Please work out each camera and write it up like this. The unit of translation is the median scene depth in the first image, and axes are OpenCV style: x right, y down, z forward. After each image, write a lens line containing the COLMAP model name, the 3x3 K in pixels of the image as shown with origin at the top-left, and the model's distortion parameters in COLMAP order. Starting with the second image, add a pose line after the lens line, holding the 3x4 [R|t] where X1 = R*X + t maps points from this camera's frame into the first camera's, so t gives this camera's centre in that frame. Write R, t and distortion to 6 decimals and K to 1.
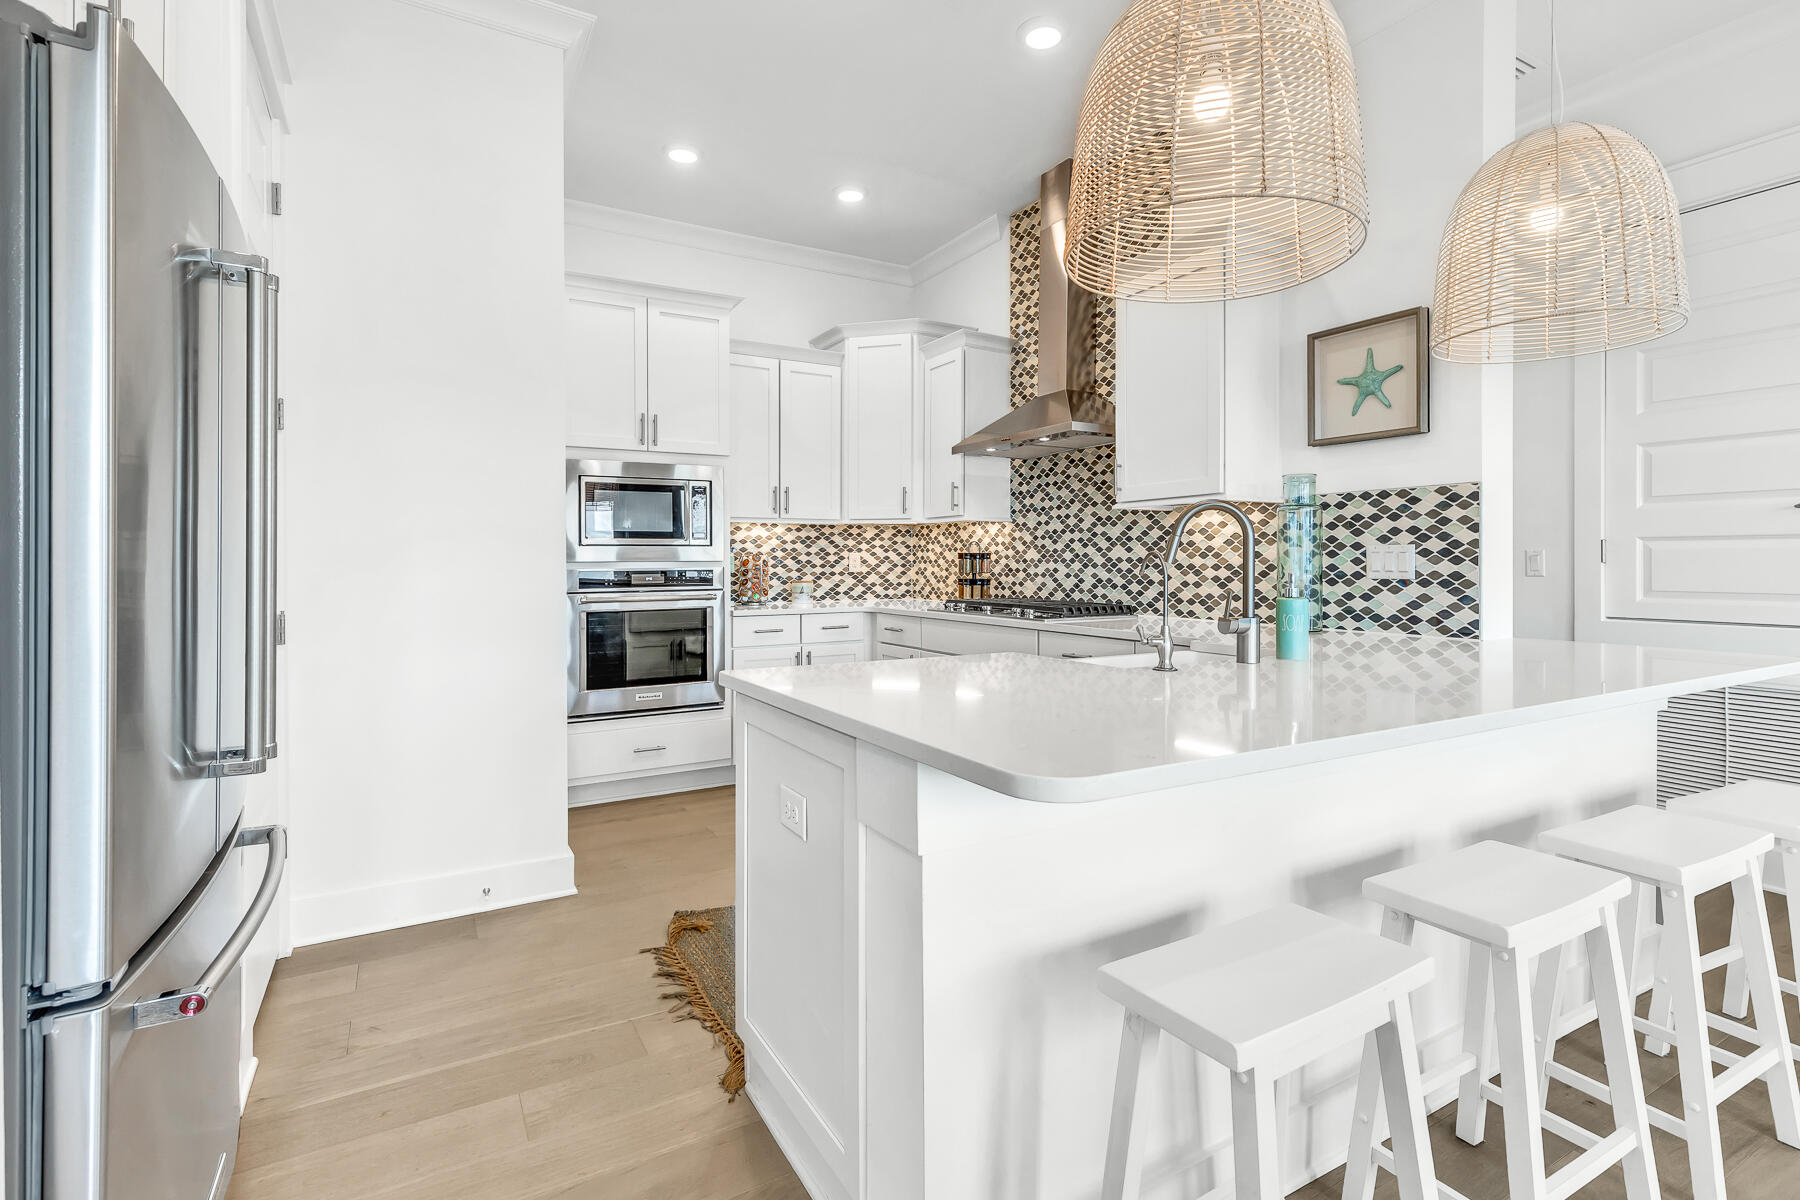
lens RADIAL K [[850.6, 0, 906.3], [0, 850.6, 565.4], [0, 0, 1]] dist [0.000443, 0.000269]
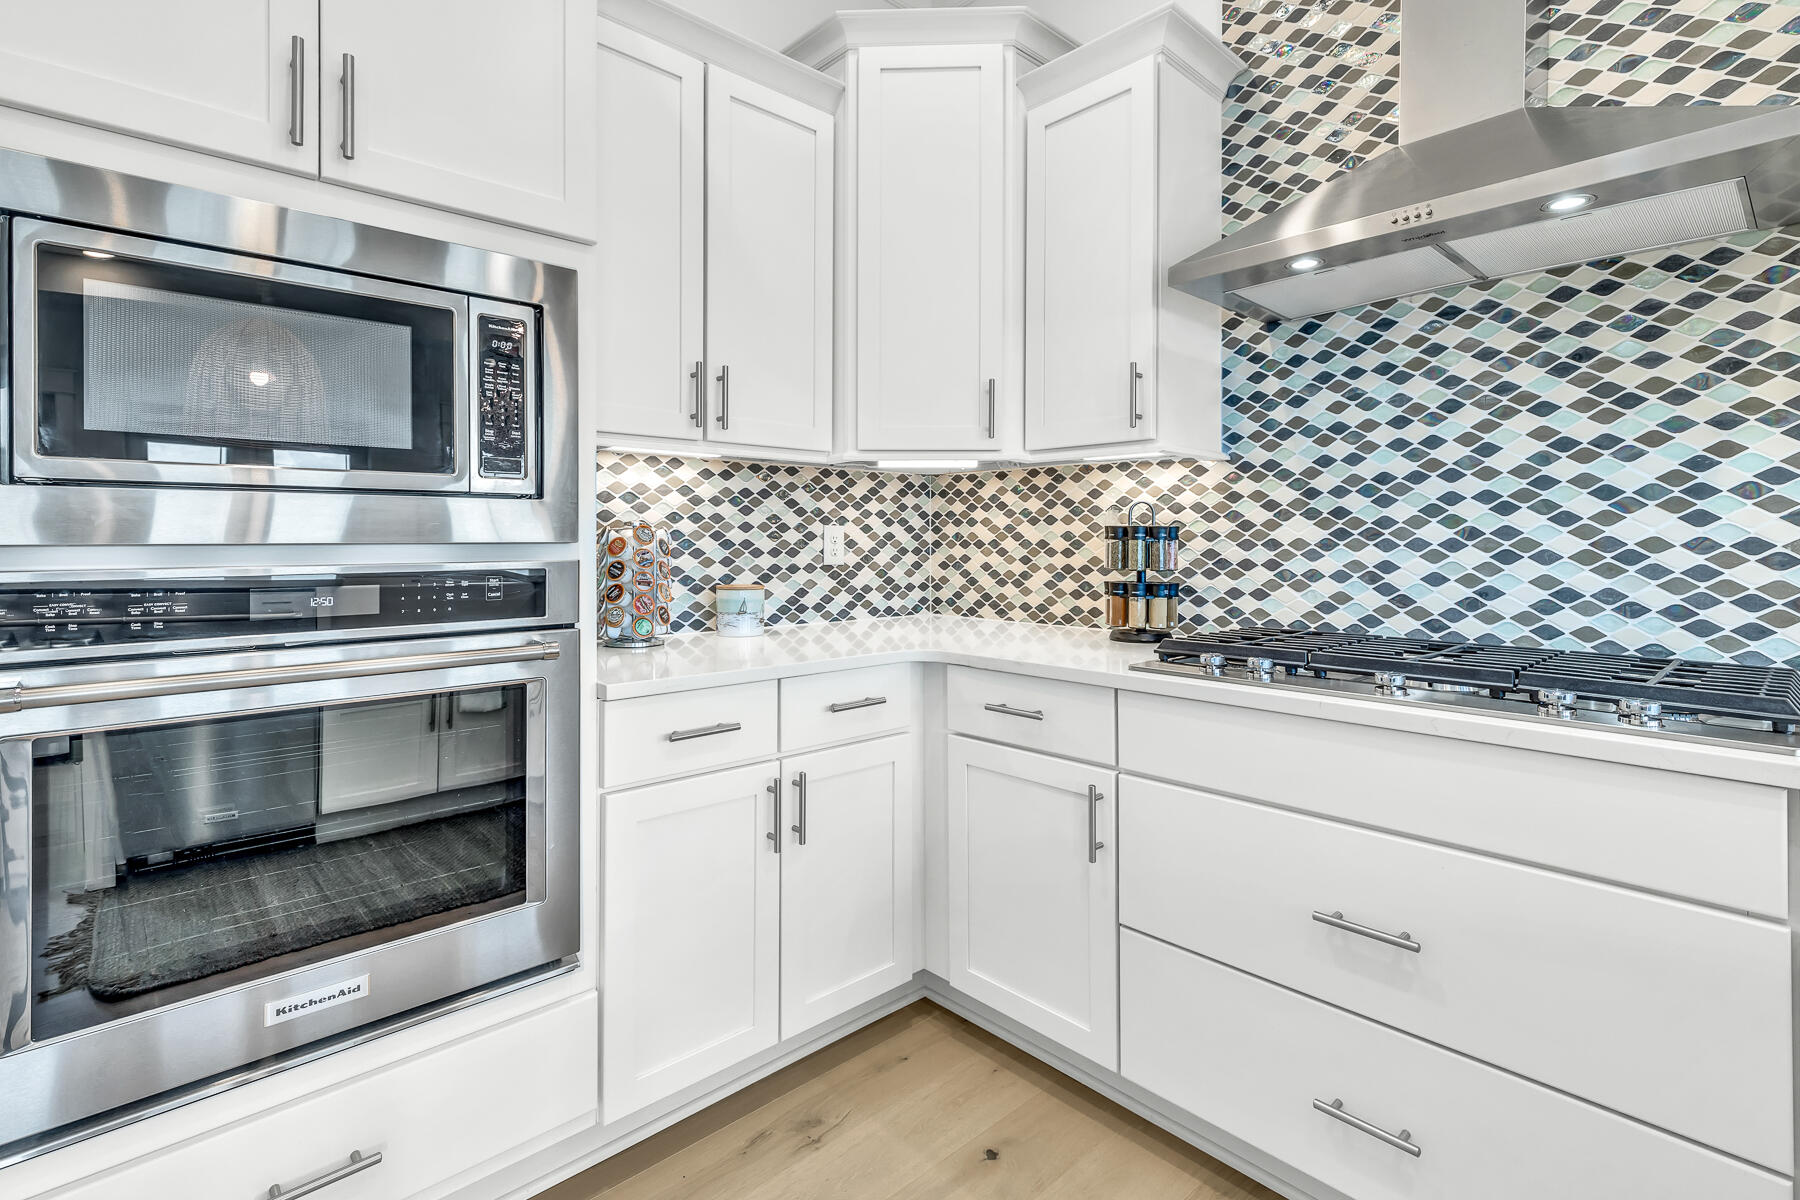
lens RADIAL K [[850.6, 0, 912.8], [0, 850.6, 541.9], [0, 0, 1]] dist [0.000443, 0.000269]
pose [[0.972884, 0.003964, 0.231262, -0.153067], [-0.003111, 0.999987, -0.004053, -0.004146], [-0.231275, 0.003224, 0.972883, 0.596754]]
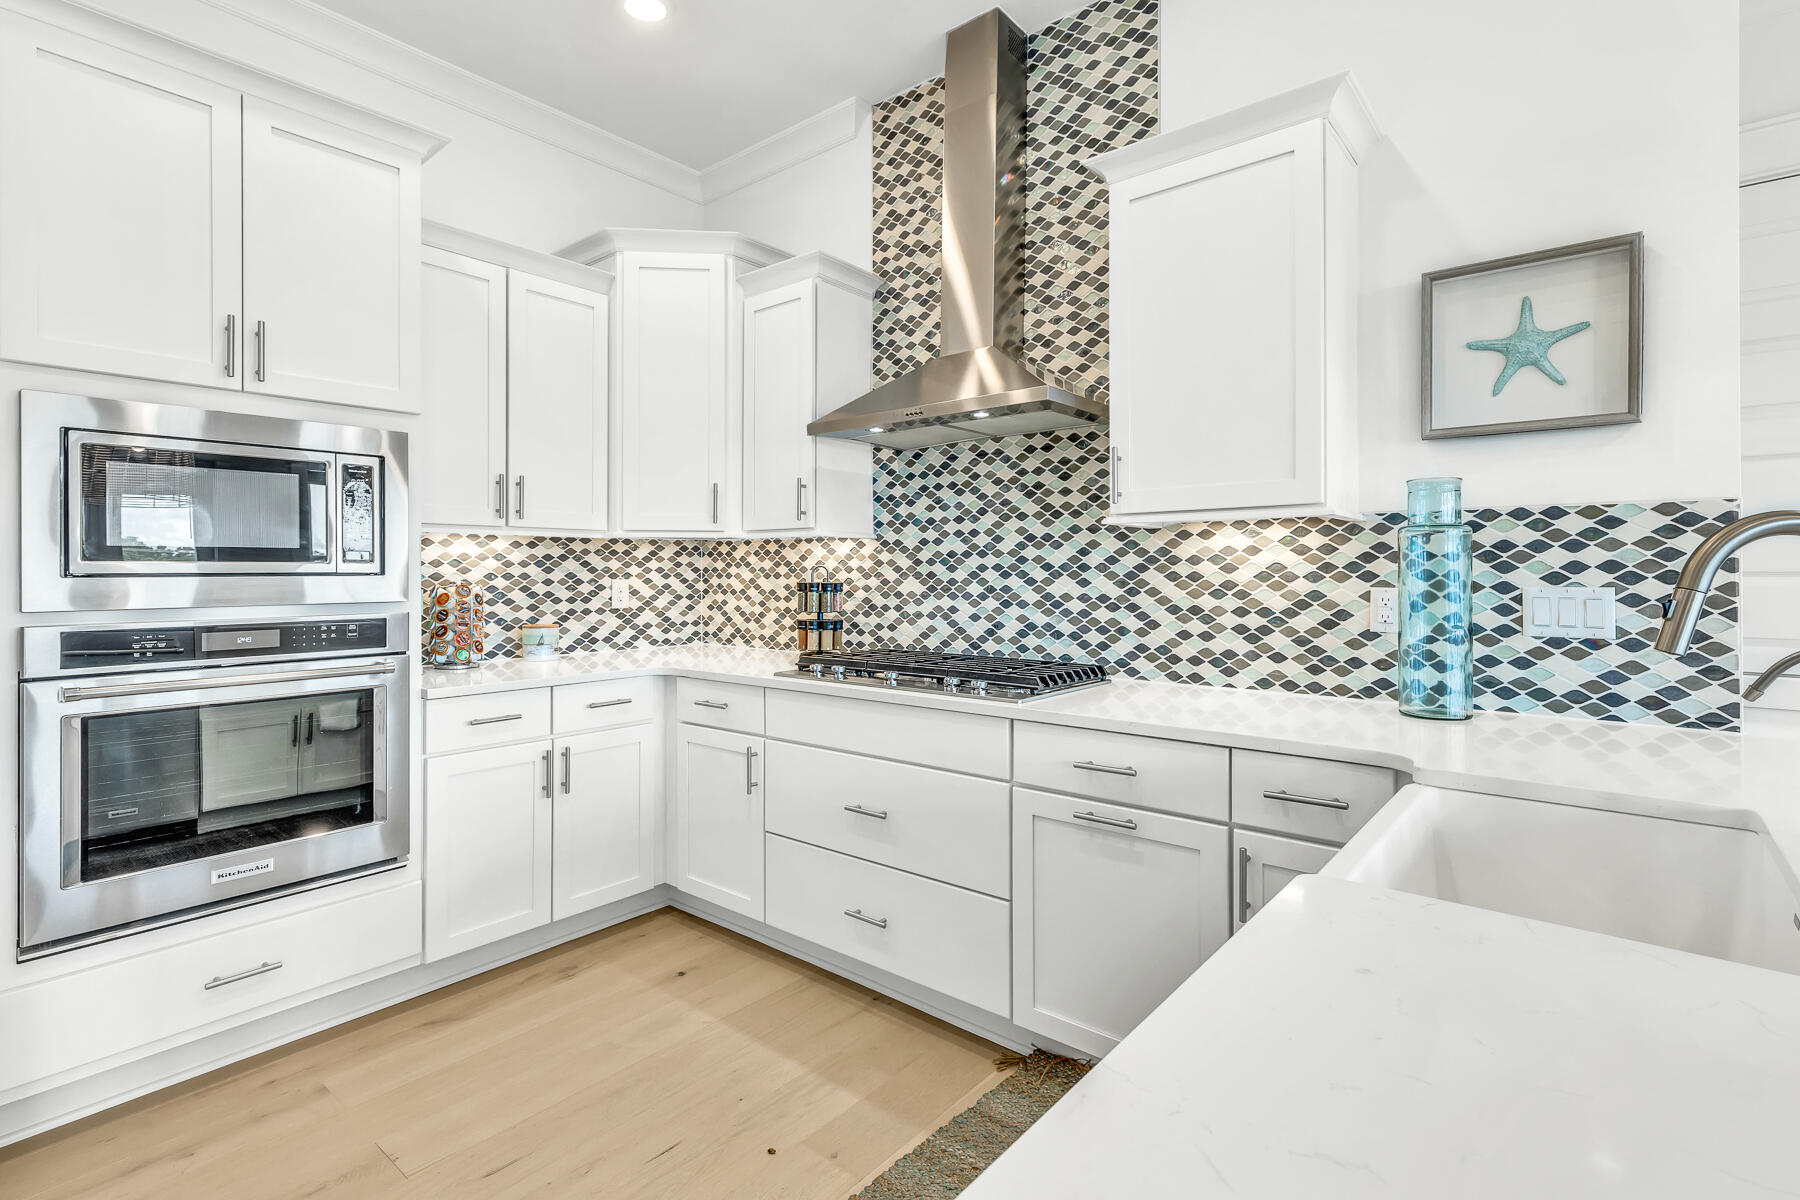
lens RADIAL K [[850.6, 0, 913.9], [0, 850.6, 569.9], [0, 0, 1]] dist [0.000443, 0.000269]
pose [[0.934610, 0.002687, 0.355663, -0.097213], [0.000217, 0.999967, -0.008125, -0.019956], [-0.355673, 0.007671, 0.934579, 0.339170]]
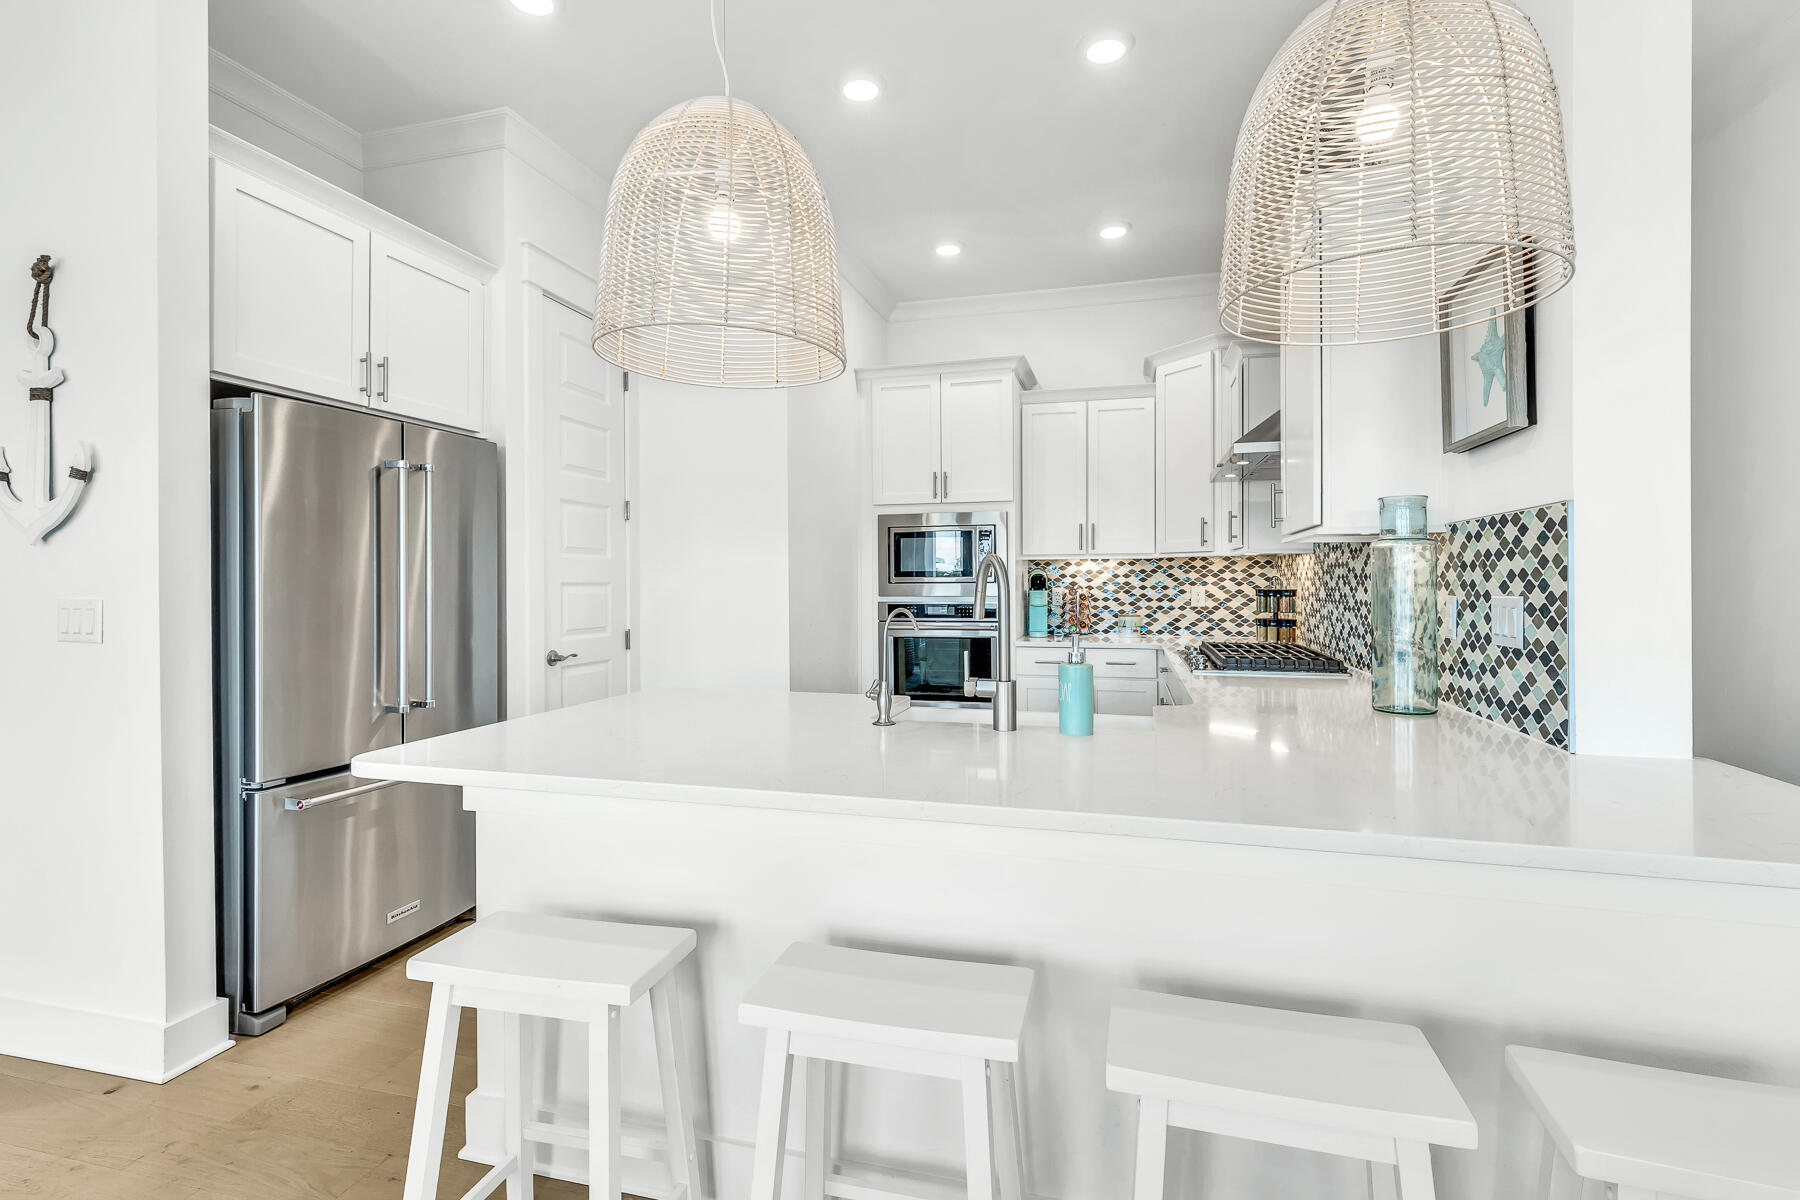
lens RADIAL K [[850.6, 0, 881.8], [0, 850.6, 569.2], [0, 0, 1]] dist [0.000443, 0.000269]
pose [[0.692745, -0.009548, -0.721119, 0.441979], [-0.002787, 0.999869, -0.015916, -0.020724], [0.721177, 0.013035, 0.692628, 0.109992]]
